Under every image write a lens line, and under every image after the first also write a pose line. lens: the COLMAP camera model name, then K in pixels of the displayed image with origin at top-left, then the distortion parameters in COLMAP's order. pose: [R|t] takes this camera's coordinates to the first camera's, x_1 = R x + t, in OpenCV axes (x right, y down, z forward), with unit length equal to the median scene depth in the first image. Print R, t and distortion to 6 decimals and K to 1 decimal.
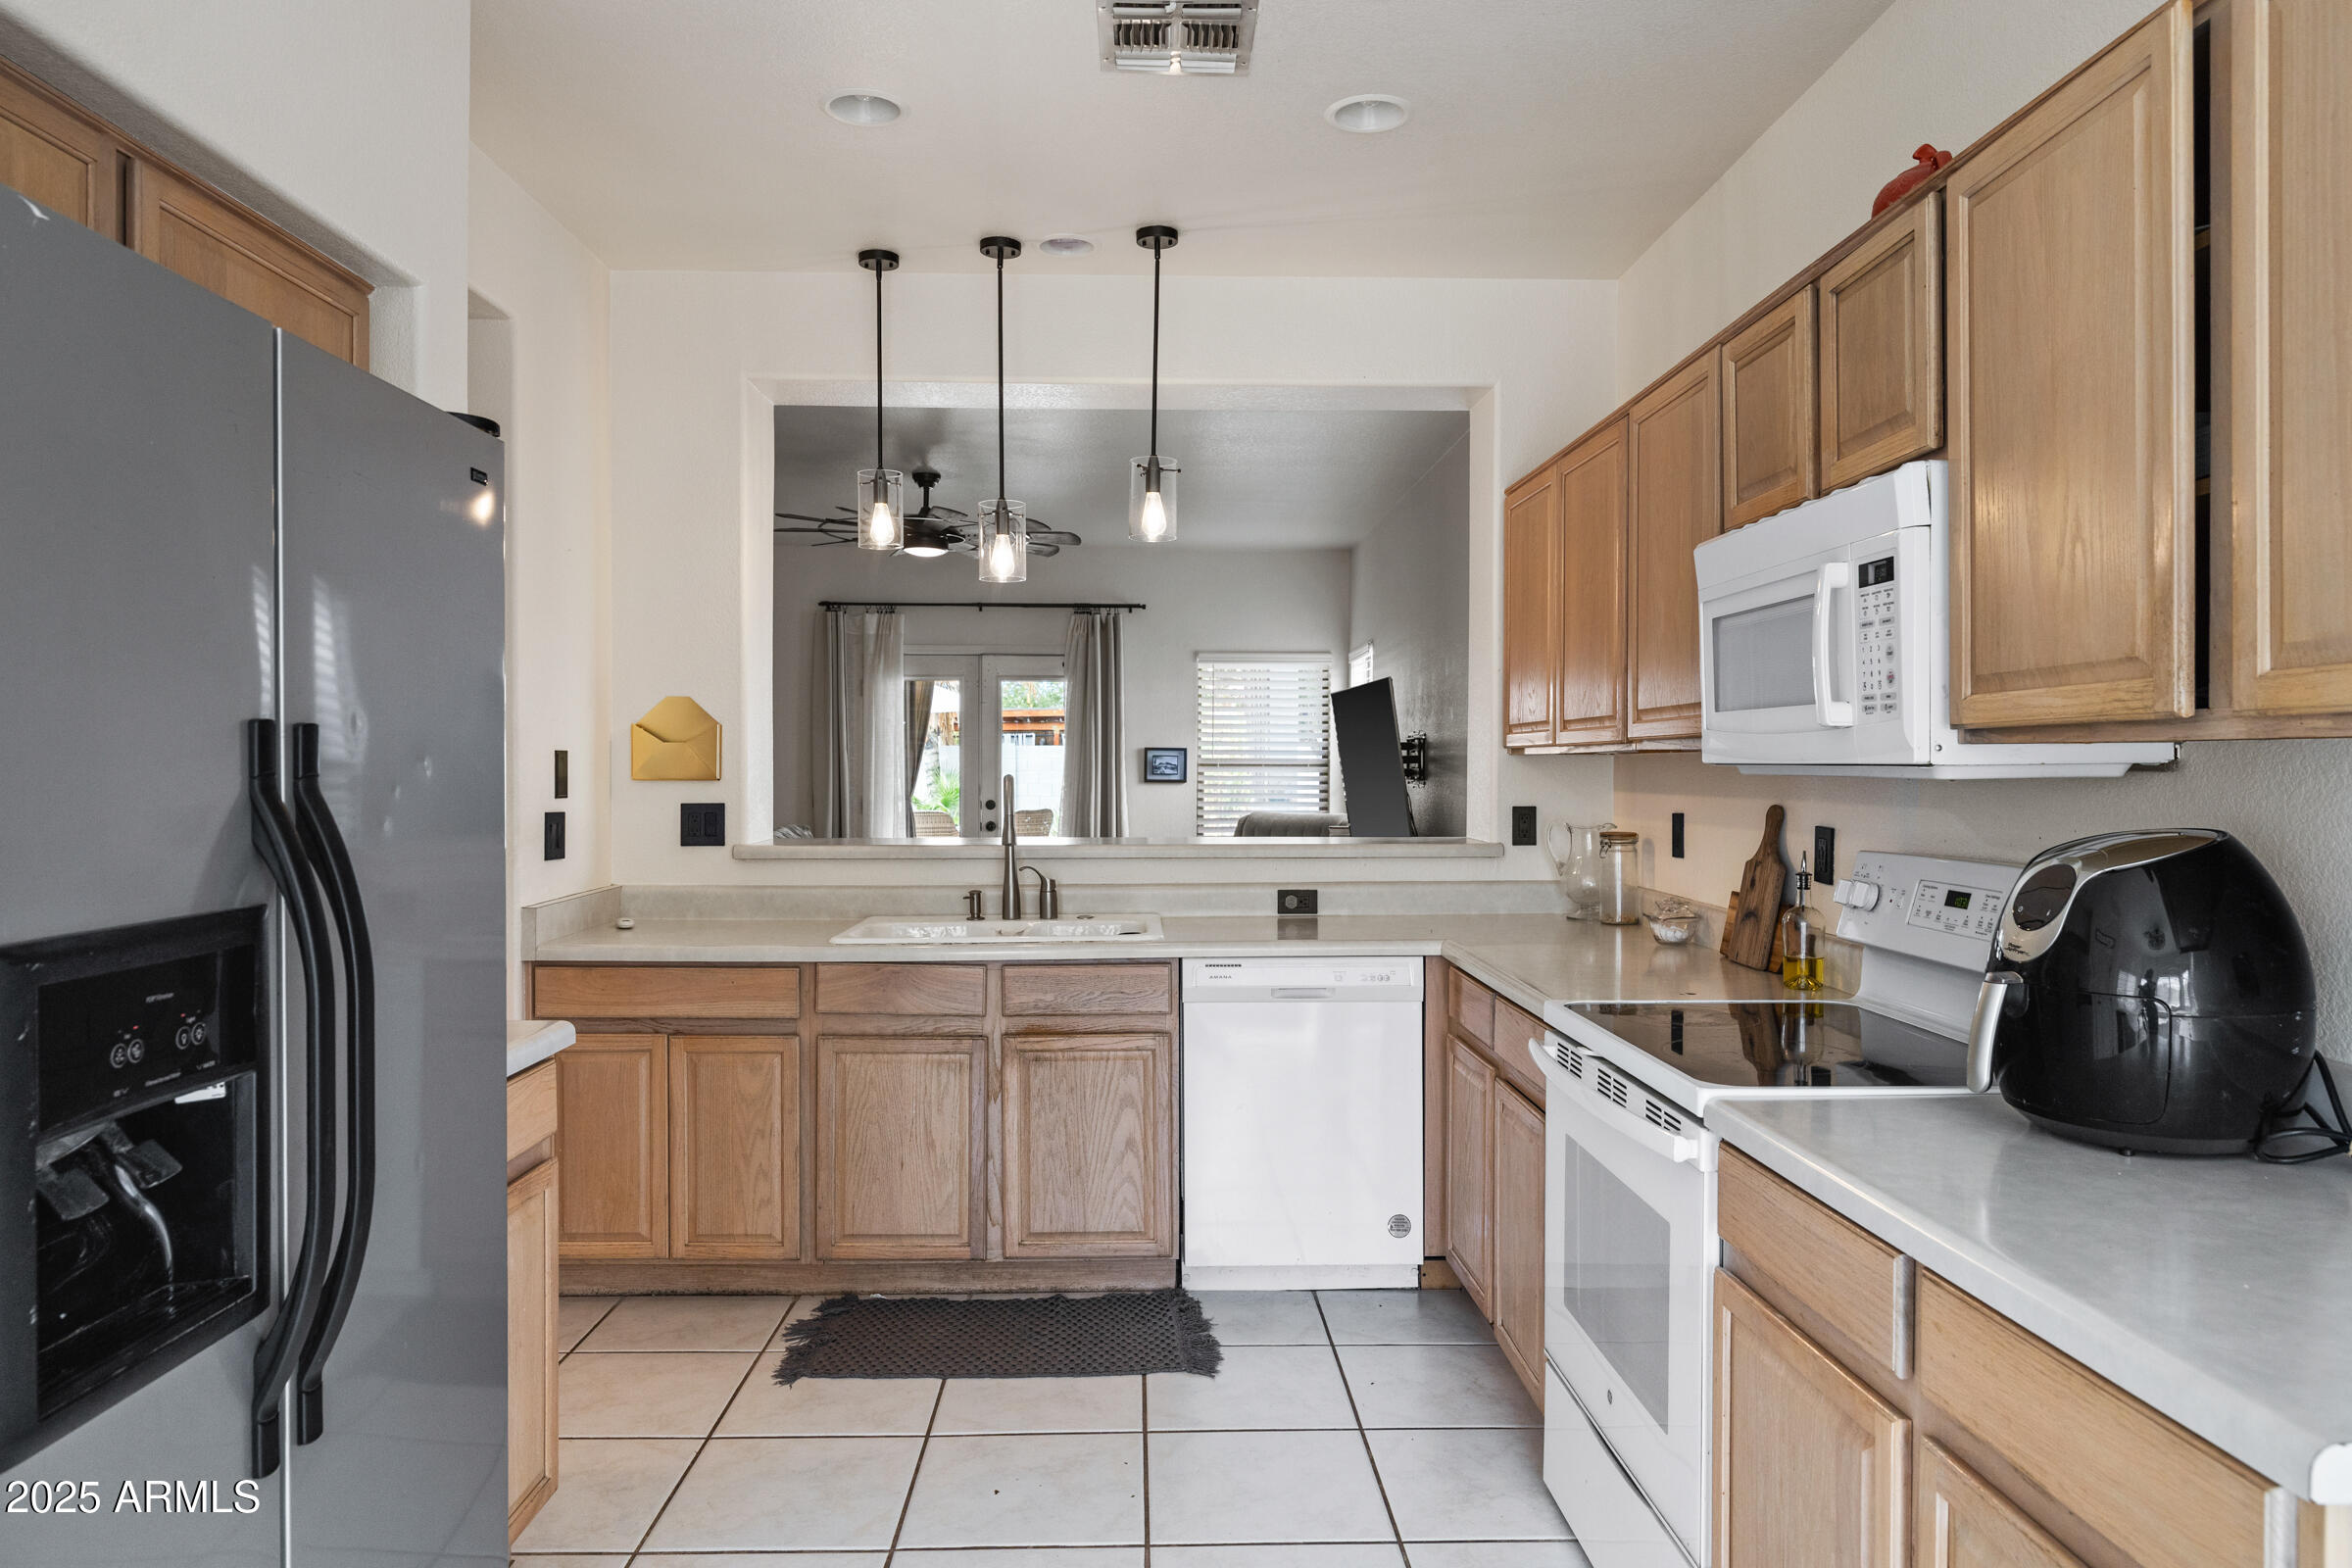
lens RADIAL K [[1509.0, 0, 1180.8], [0, 1509.0, 773.8], [0, 0, 1]] dist [0.008934, 0.005086]
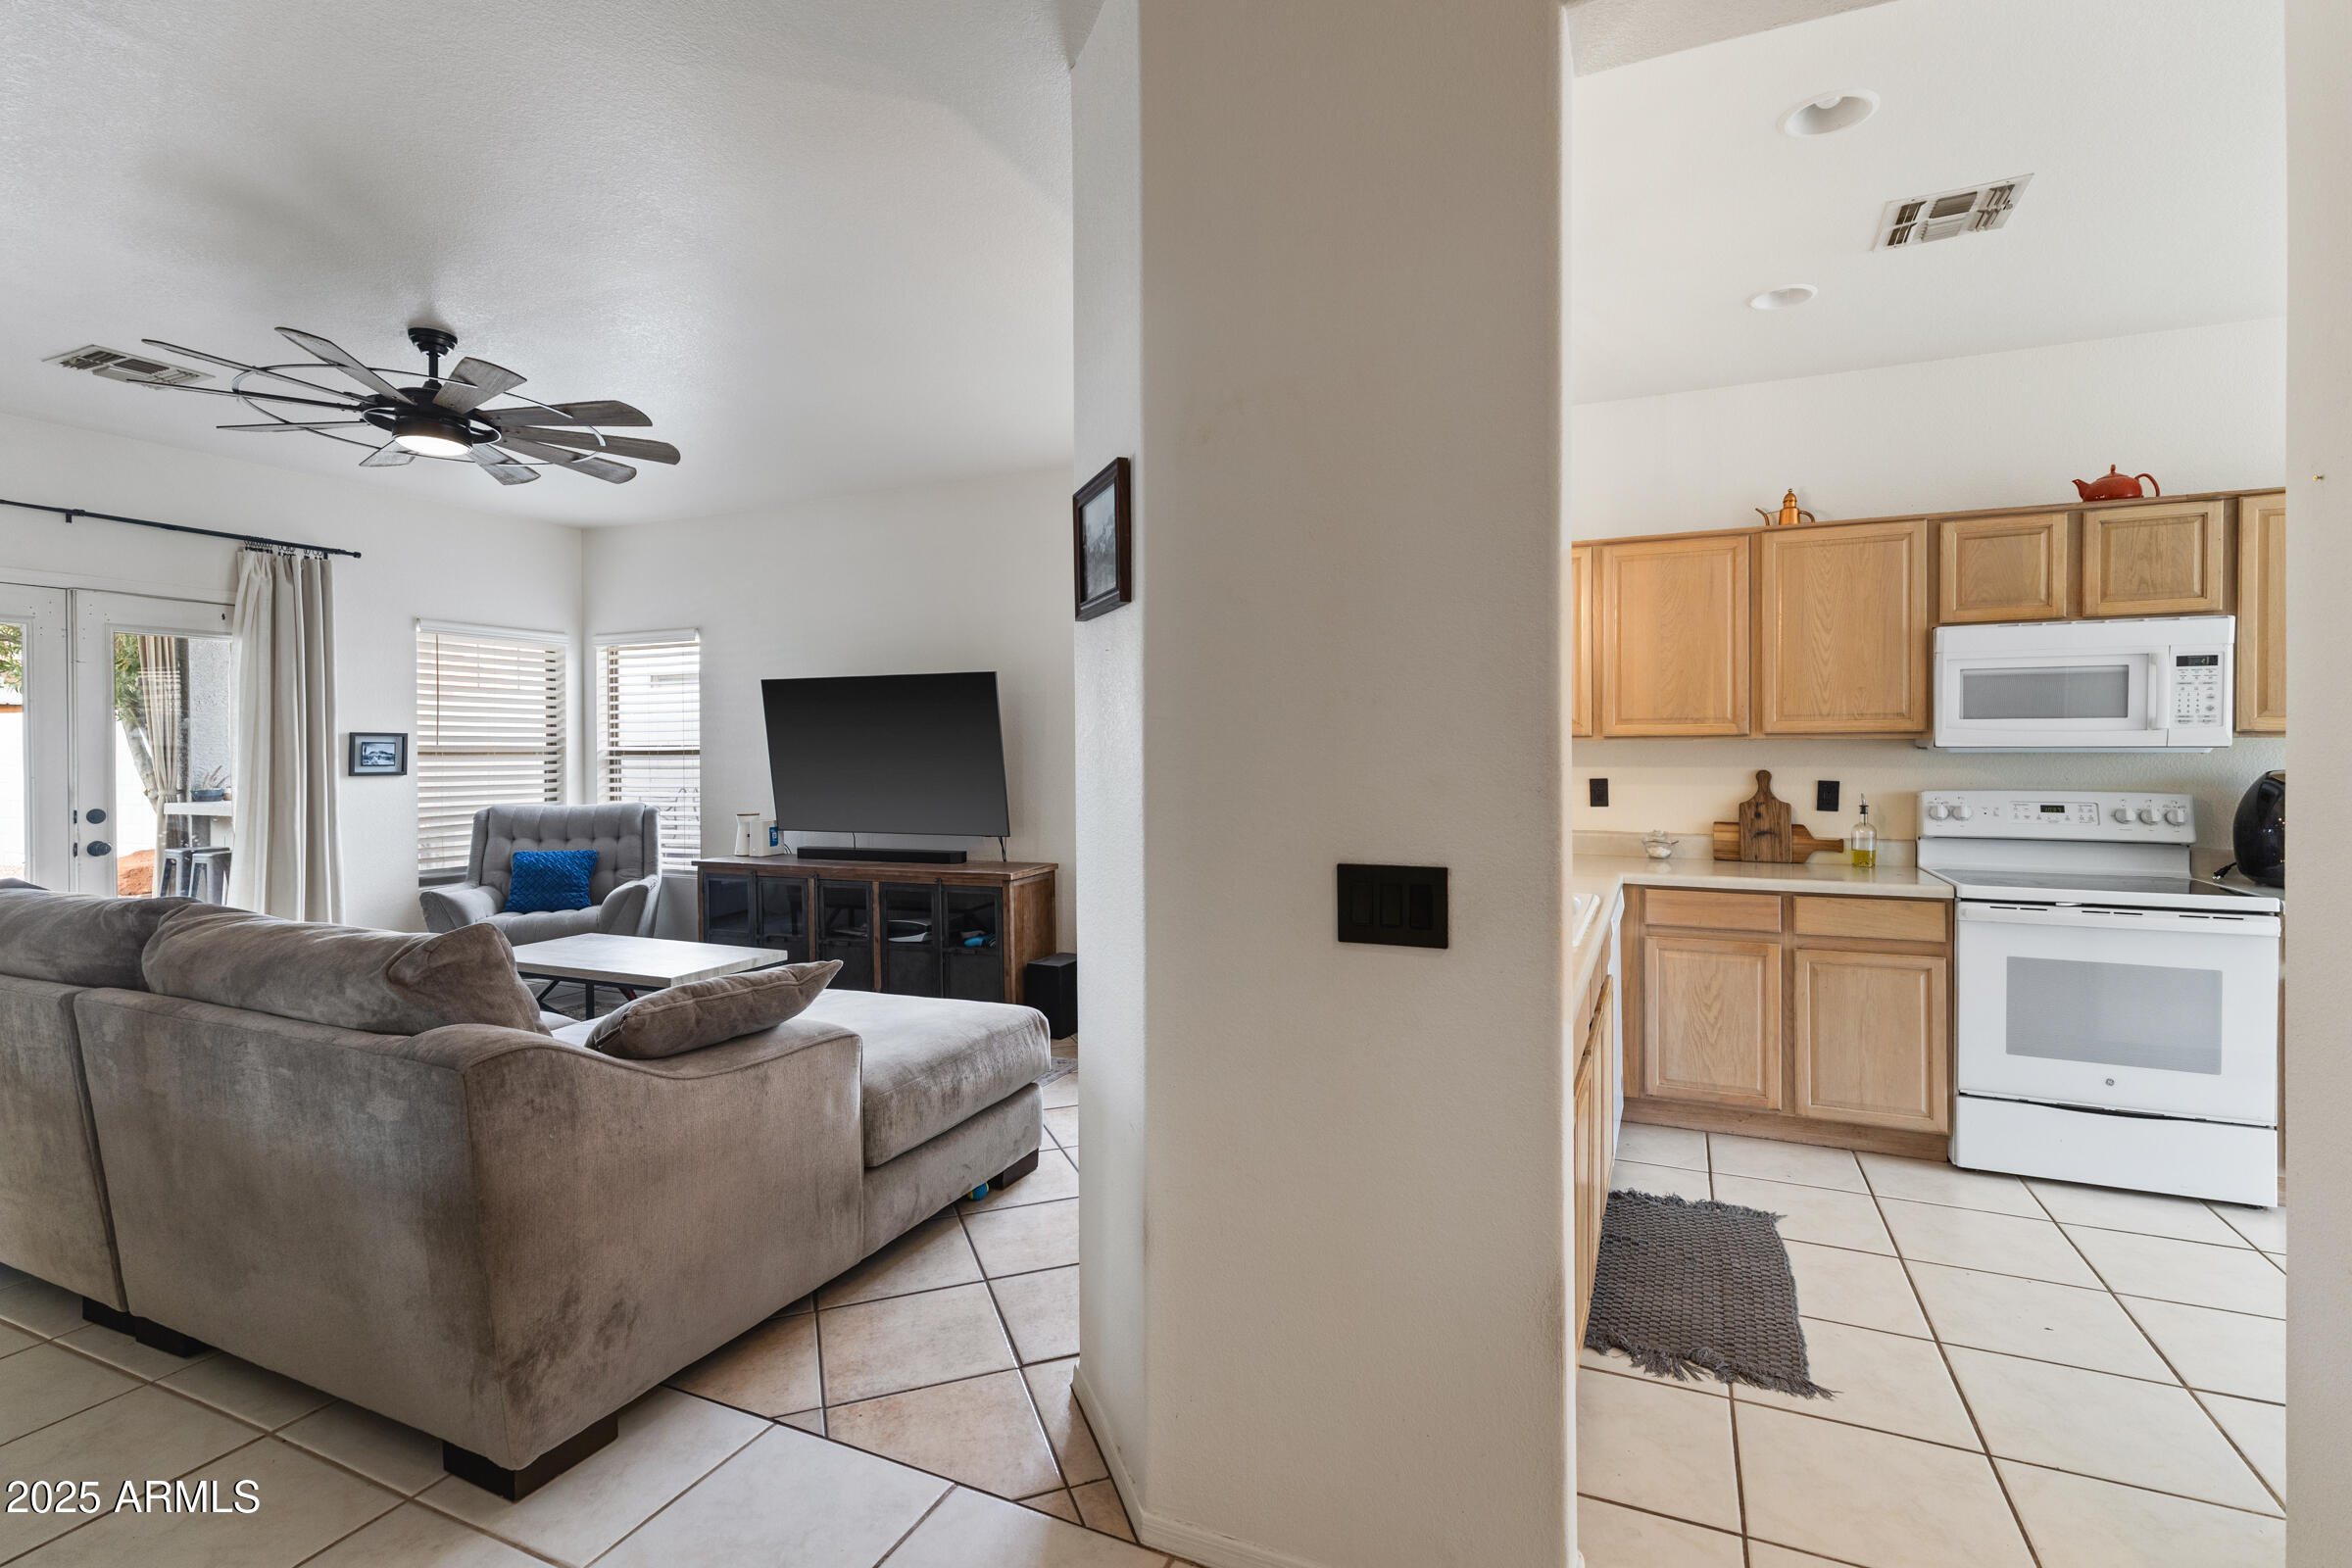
lens RADIAL K [[1091.4, 0, 1182.3], [0, 1091.4, 765.4], [0, 0, 1]] dist [0.000181, -0.000917]
pose [[0.424787, -0.018658, 0.905101, -0.912848], [0.010731, 0.999821, 0.015575, -0.011036], [-0.905230, 0.003097, 0.424911, 0.926282]]
